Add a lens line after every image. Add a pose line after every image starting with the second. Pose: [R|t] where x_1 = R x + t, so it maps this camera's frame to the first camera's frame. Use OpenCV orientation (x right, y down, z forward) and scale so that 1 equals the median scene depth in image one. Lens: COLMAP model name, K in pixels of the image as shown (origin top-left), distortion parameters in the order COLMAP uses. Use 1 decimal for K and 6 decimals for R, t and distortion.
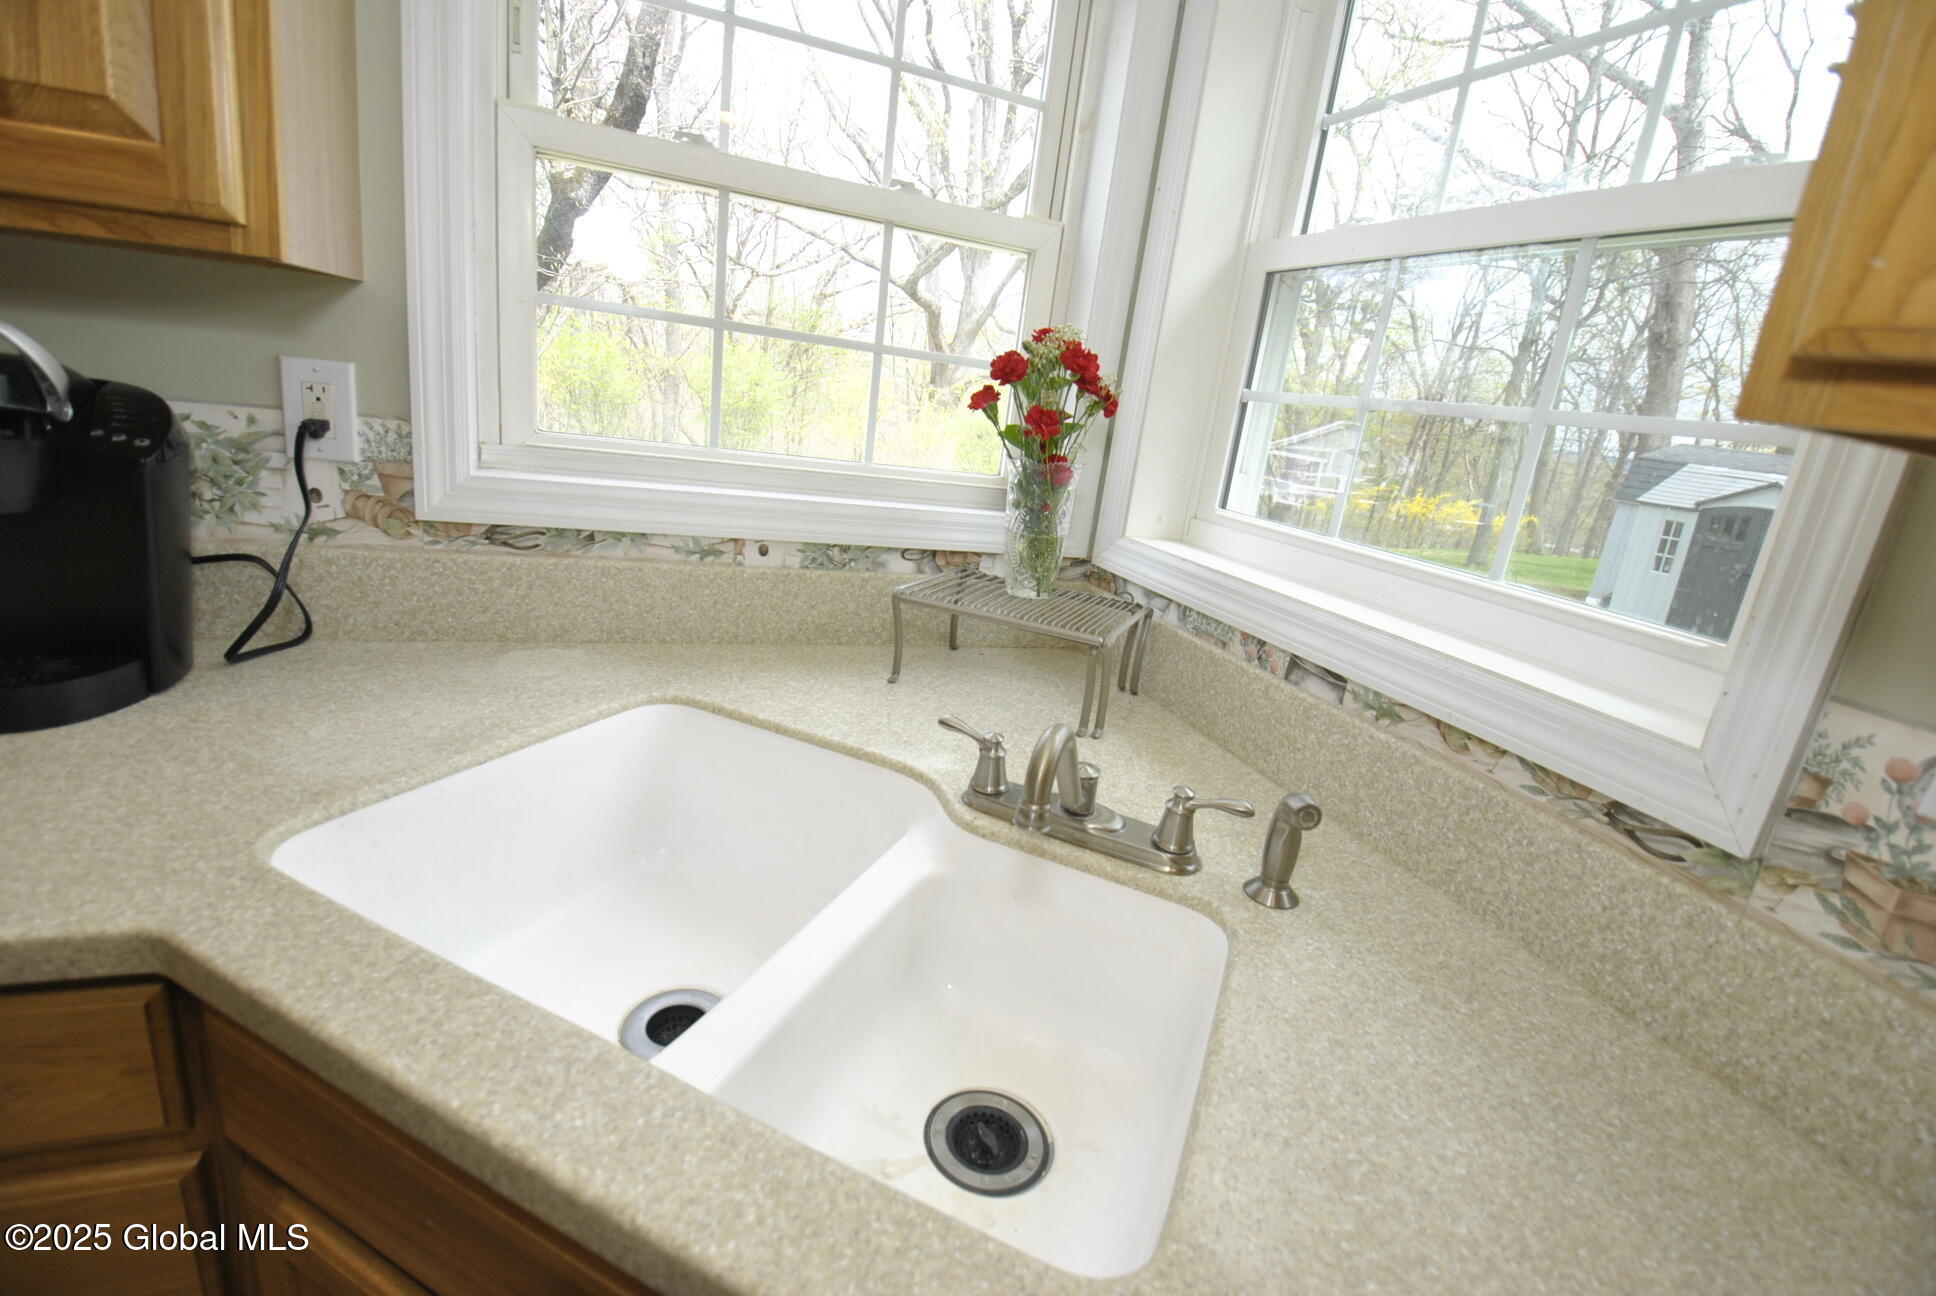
lens RADIAL K [[858.8, 0, 967.5], [0, 858.8, 658.7], [0, 0, 1]] dist [-0.015480, -0.008735]
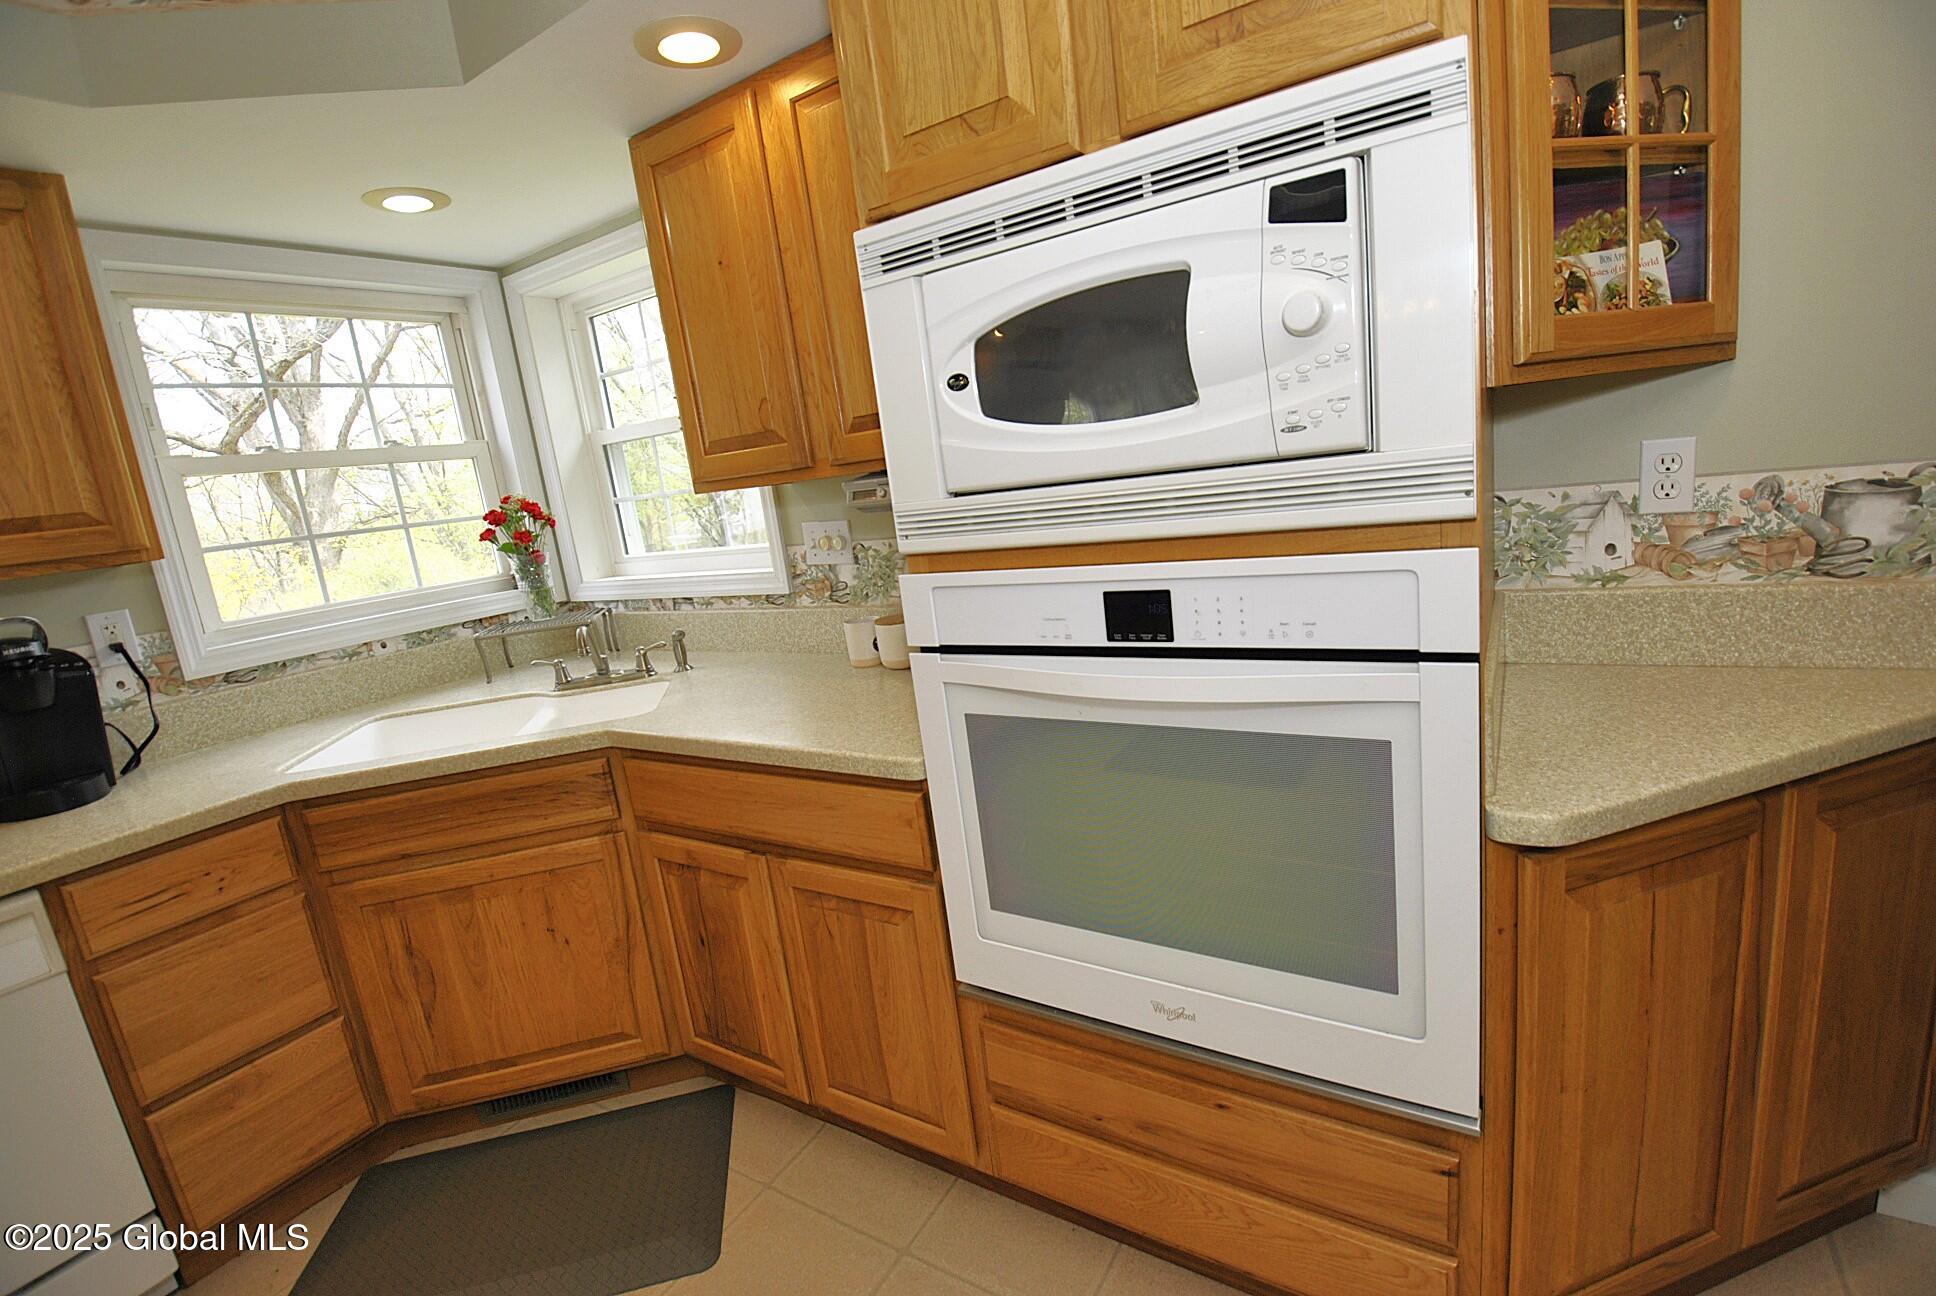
lens RADIAL K [[858.8, 0, 999.2], [0, 858.8, 638.8], [0, 0, 1]] dist [-0.015480, -0.008735]
pose [[0.759484, -0.336362, 0.556817, -0.267993], [0.383587, 0.922868, 0.034285, 0.328298], [-0.525401, 0.187549, 0.829927, -1.297416]]
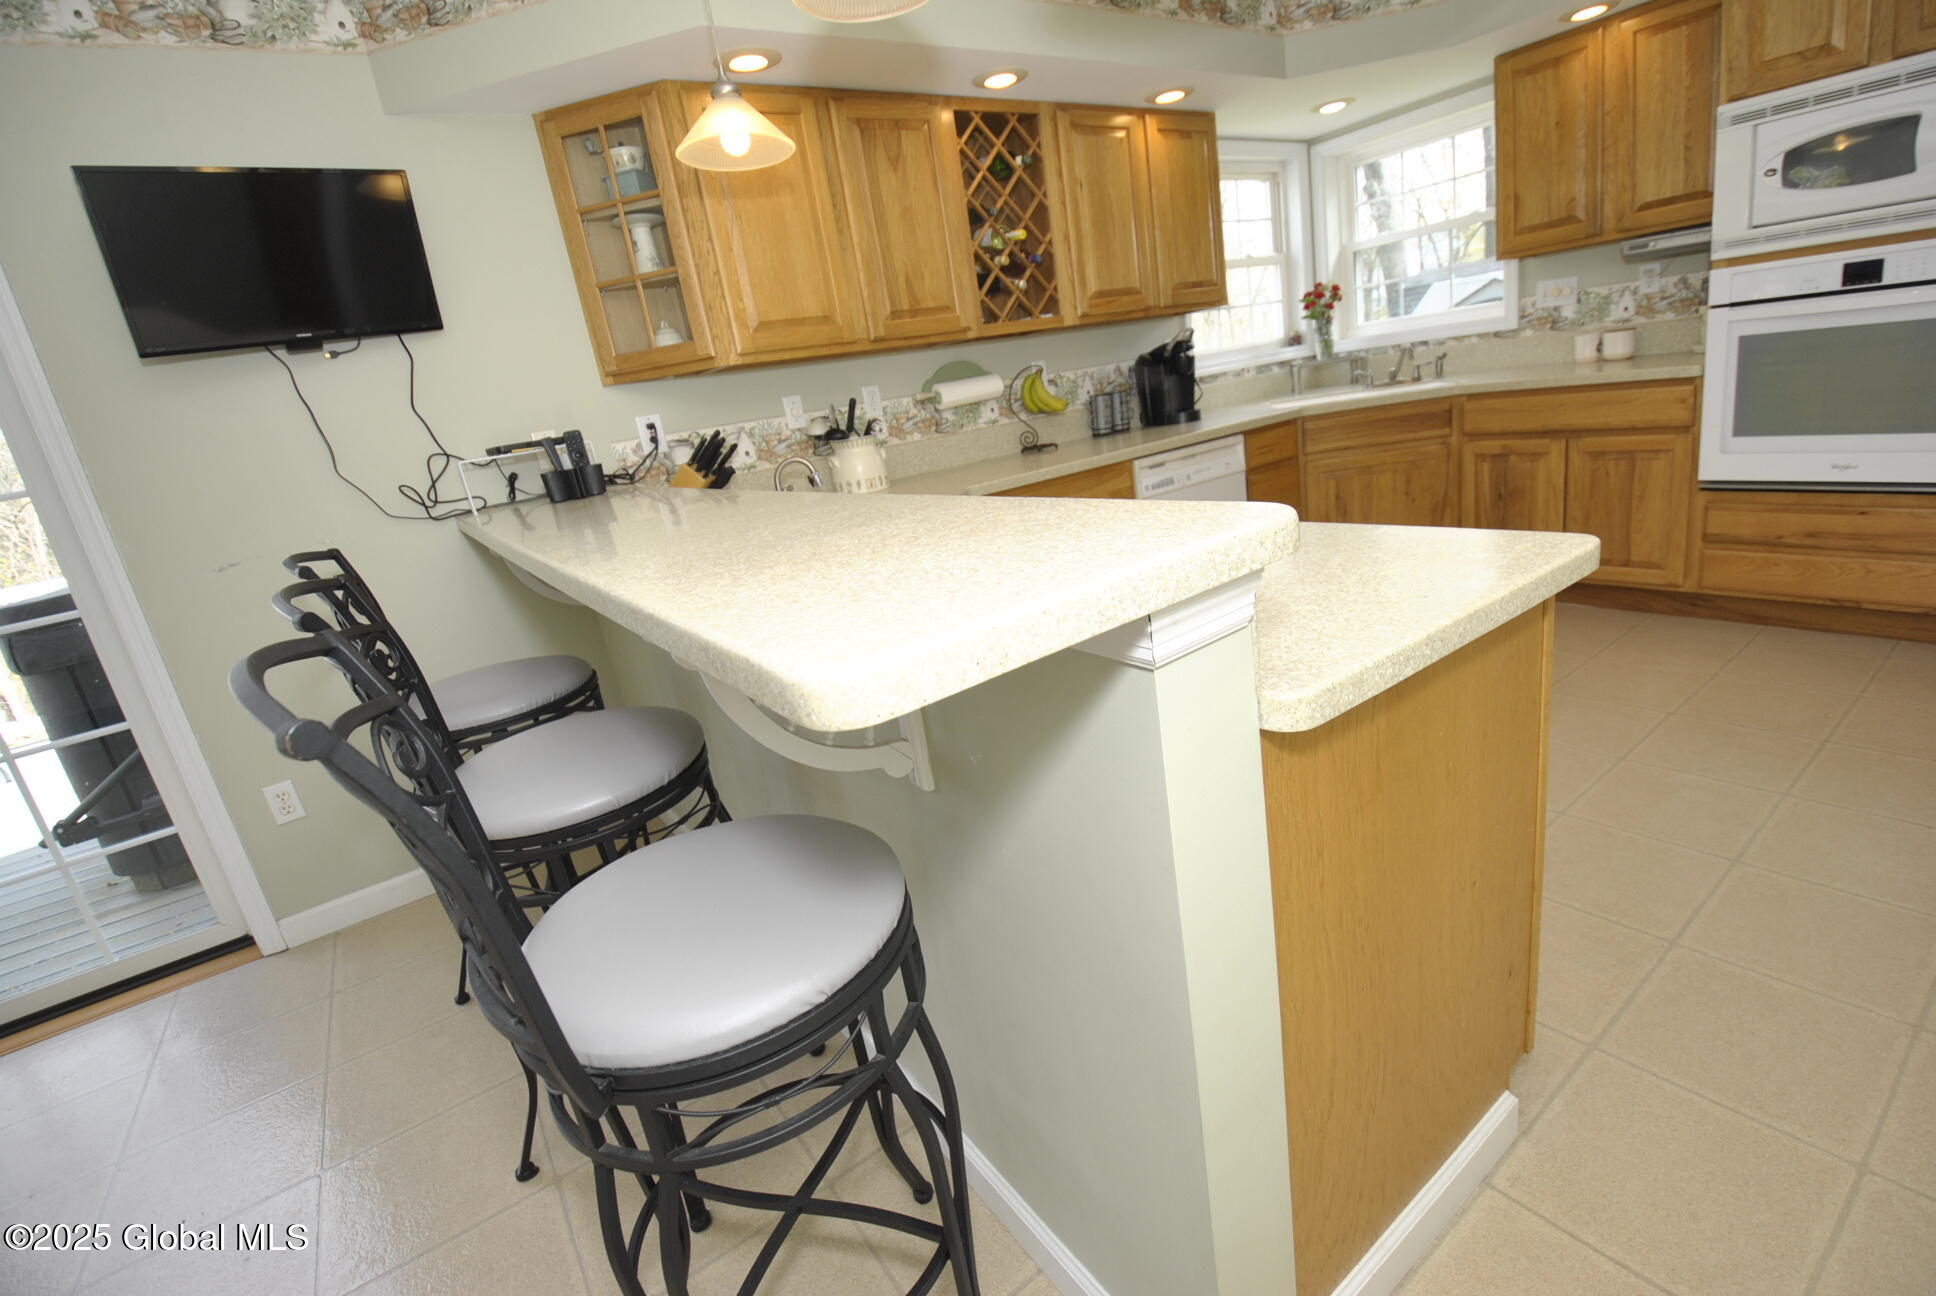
lens RADIAL K [[858.8, 0, 979.1], [0, 858.8, 642.4], [0, 0, 1]] dist [-0.015480, -0.008735]
pose [[0.928293, -0.336579, 0.158072, -2.273398], [0.336940, 0.941185, 0.025333, 0.465578], [-0.157302, 0.029744, 0.987102, -2.253930]]
